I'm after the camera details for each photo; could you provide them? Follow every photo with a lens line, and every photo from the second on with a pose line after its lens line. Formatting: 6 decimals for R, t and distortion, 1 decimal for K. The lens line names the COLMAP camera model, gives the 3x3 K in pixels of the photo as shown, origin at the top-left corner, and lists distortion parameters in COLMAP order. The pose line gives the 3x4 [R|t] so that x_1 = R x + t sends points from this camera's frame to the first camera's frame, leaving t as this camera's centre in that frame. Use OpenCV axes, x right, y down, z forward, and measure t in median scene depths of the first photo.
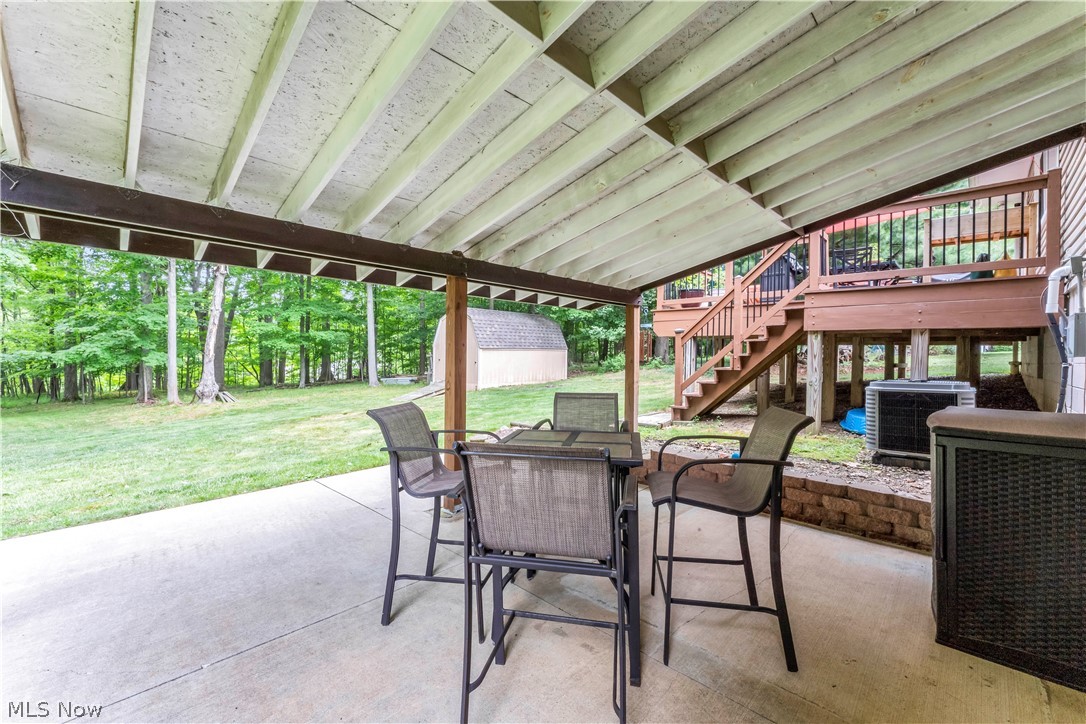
lens RADIAL K [[442.1, 0, 533.5], [0, 442.1, 349.3], [0, 0, 1]] dist [0.001417, 0.000129]
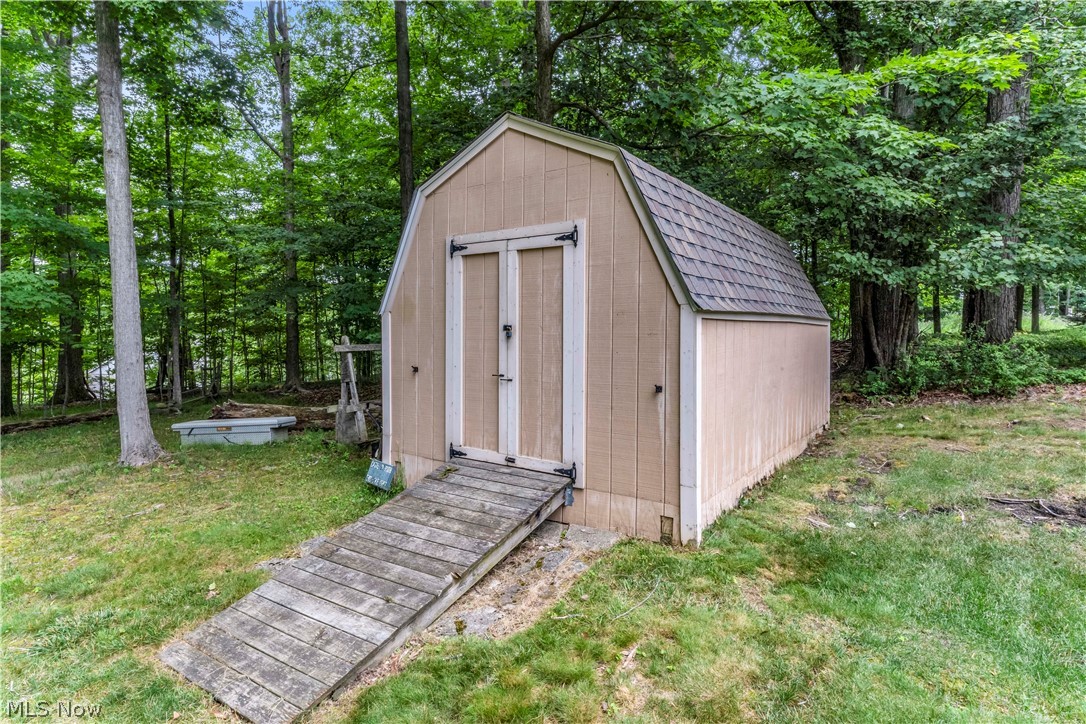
lens RADIAL K [[594.7, 0, 515.7], [0, 594.7, 344.7], [0, 0, 1]] dist [0.002267, 0.000238]
pose [[0.990369, -0.012860, 0.137853, -0.158323], [0.009616, 0.999661, 0.024178, 0.003429], [-0.138117, -0.022620, 0.990158, 0.532851]]
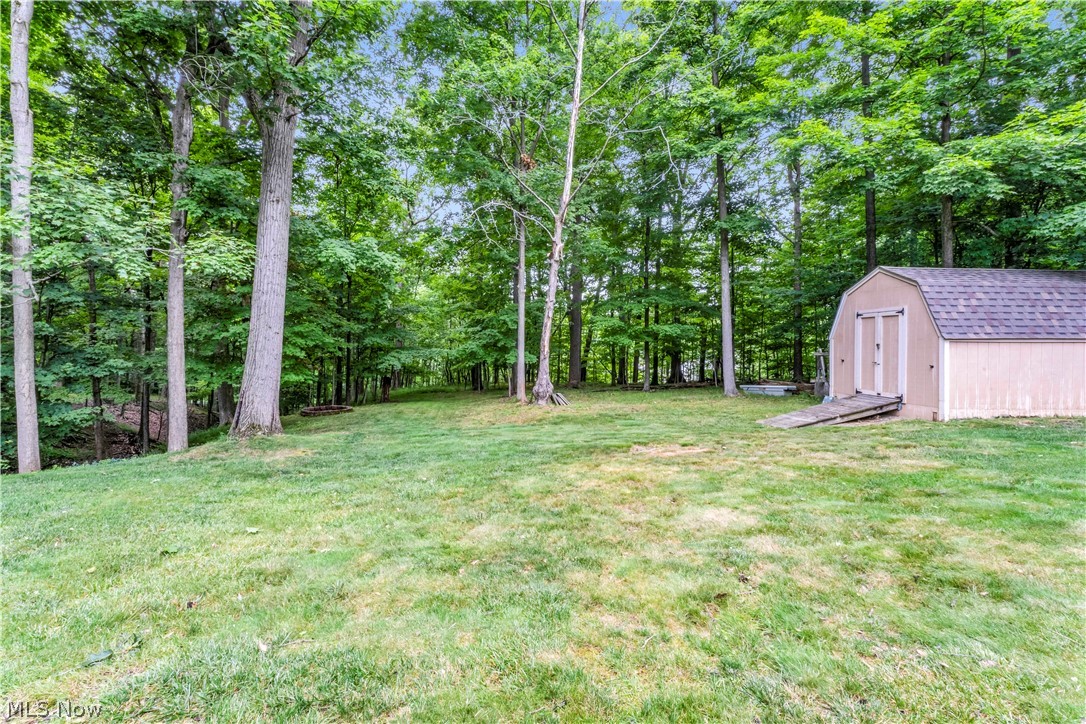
lens RADIAL K [[442.1, 0, 533.5], [0, 442.1, 349.3], [0, 0, 1]] dist [0.001417, 0.000129]
pose [[0.721029, -0.003331, -0.692897, -0.079644], [0.002933, 0.999994, -0.001756, 0.006478], [0.692899, -0.000766, 0.721034, 0.219931]]
